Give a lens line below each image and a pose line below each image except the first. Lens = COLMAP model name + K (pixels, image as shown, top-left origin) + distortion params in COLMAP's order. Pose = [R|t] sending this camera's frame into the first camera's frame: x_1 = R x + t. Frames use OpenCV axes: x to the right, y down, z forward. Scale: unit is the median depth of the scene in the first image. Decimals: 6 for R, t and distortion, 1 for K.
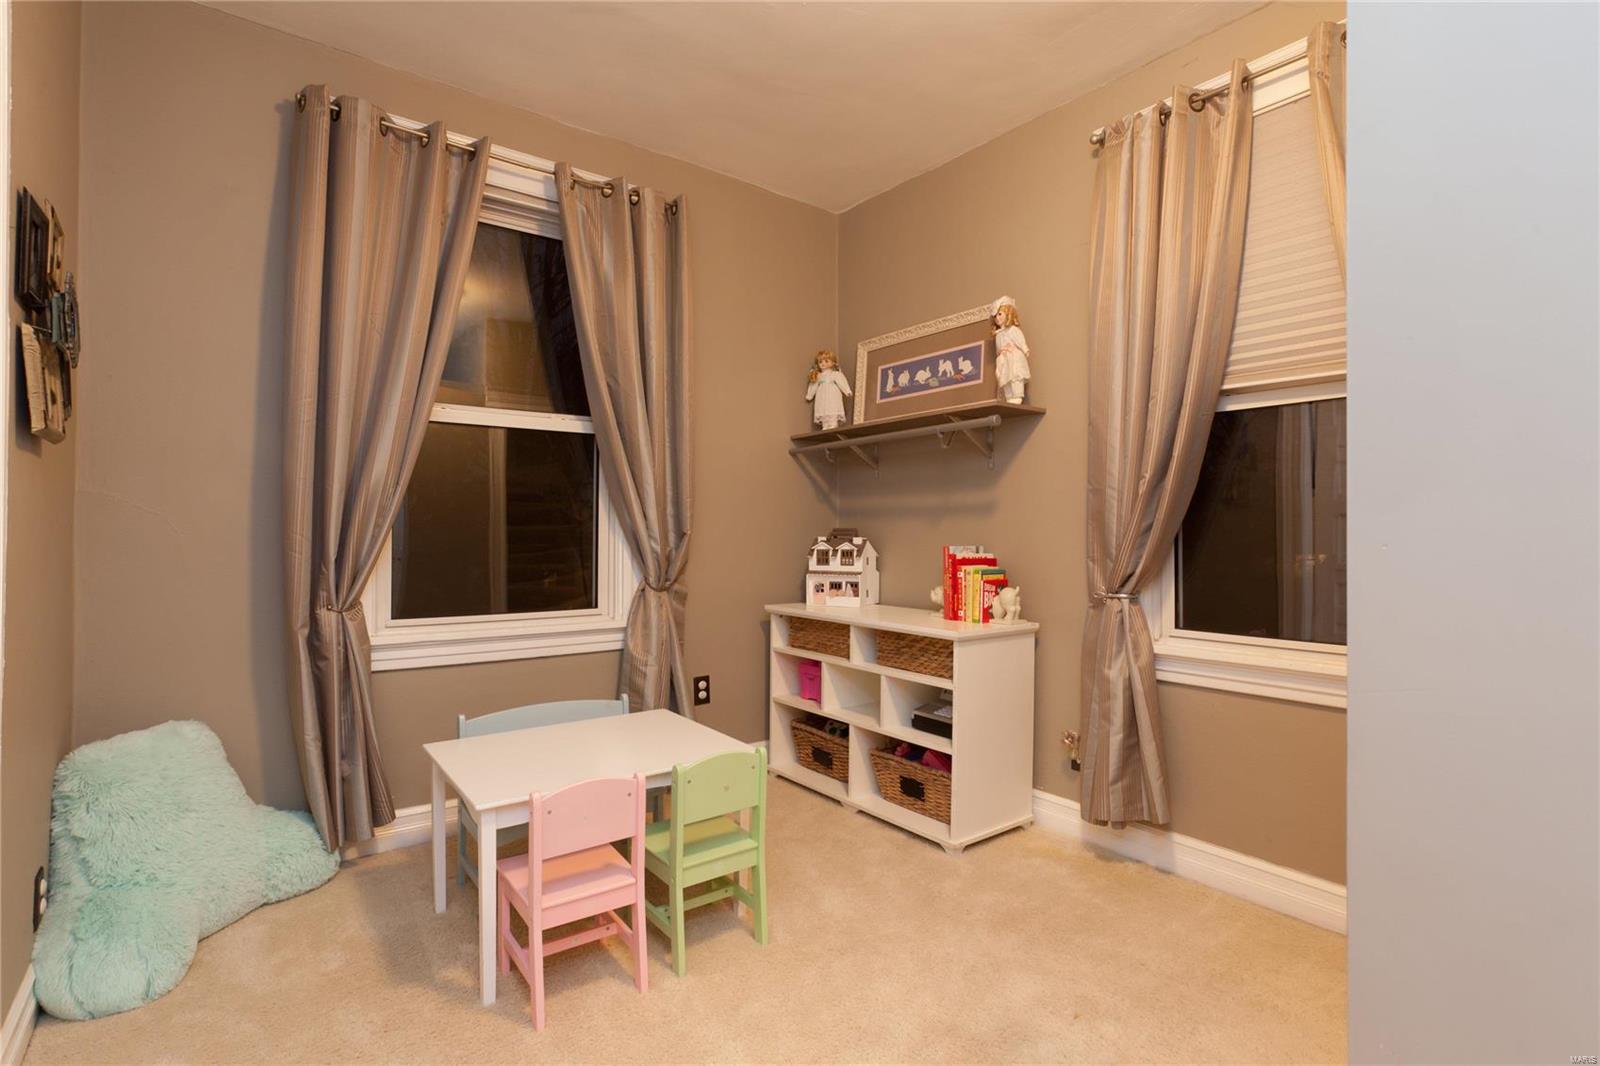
lens RADIAL K [[768.4, 0, 762.0], [0, 768.4, 527.1], [0, 0, 1]] dist [-0.059229, 0.036282]
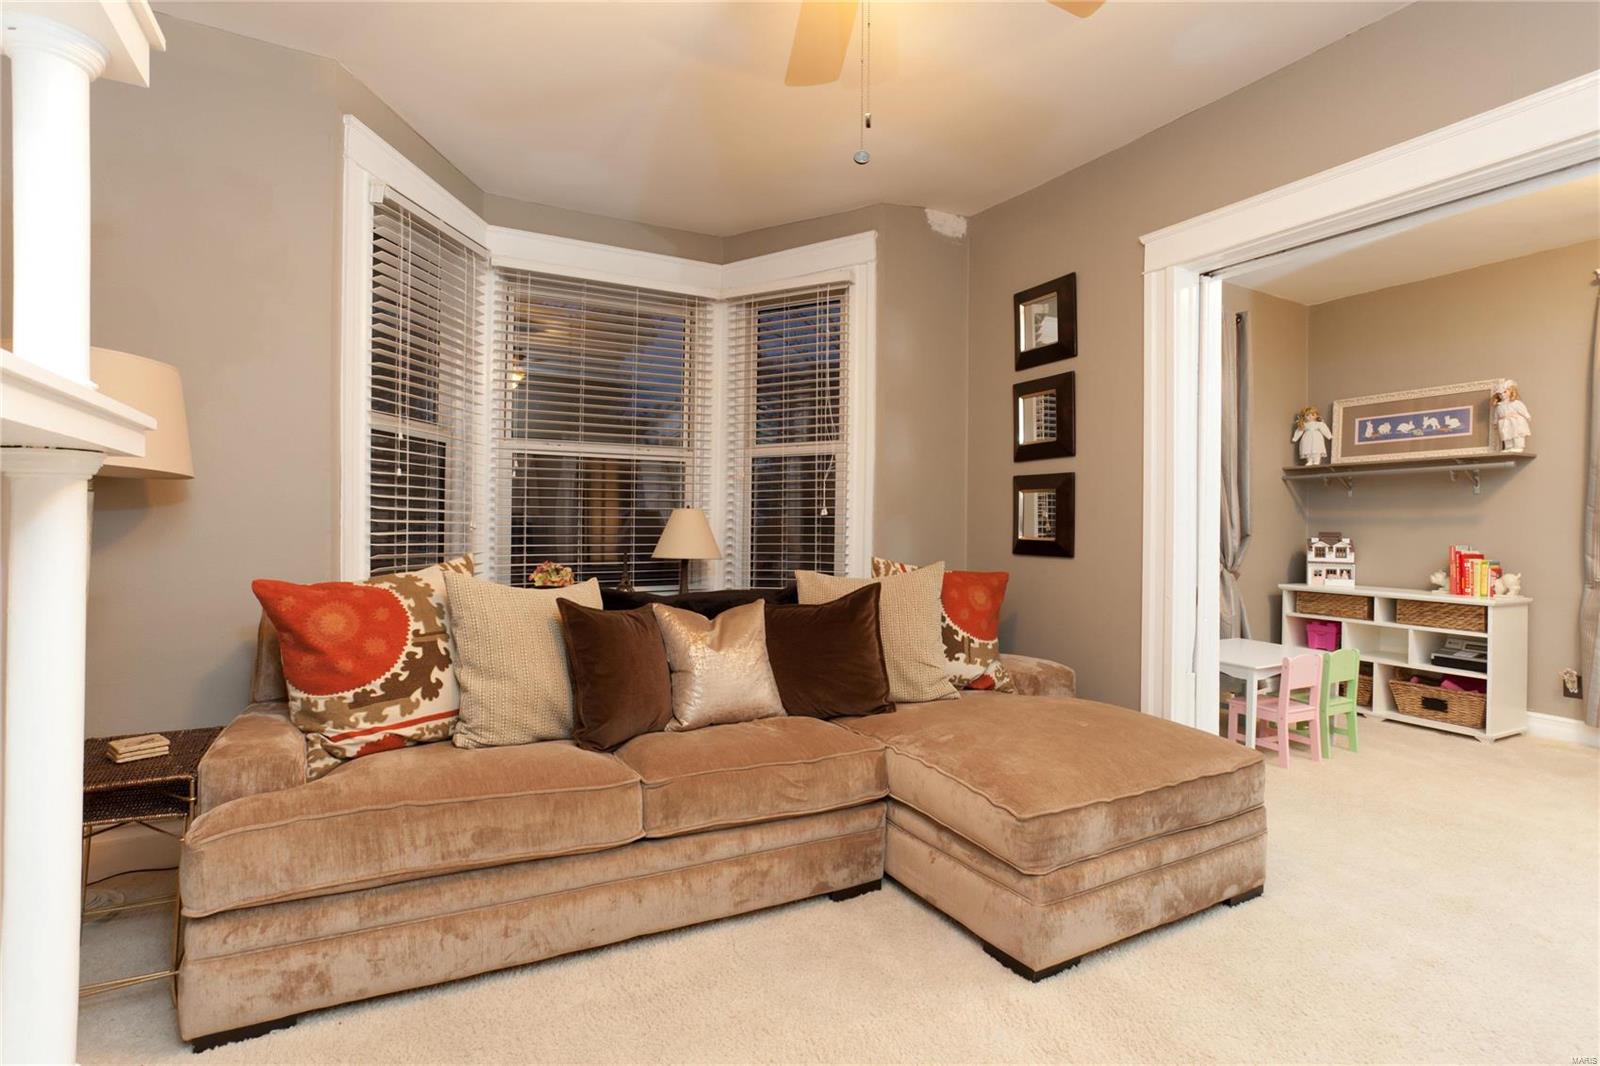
lens RADIAL K [[768.4, 0, 762.0], [0, 768.4, 527.1], [0, 0, 1]] dist [-0.059229, 0.036282]
pose [[0.988993, 0.006522, -0.147819, -0.781610], [-0.005040, 0.999933, 0.010394, -0.018174], [0.147877, -0.009534, 0.988960, -0.582414]]
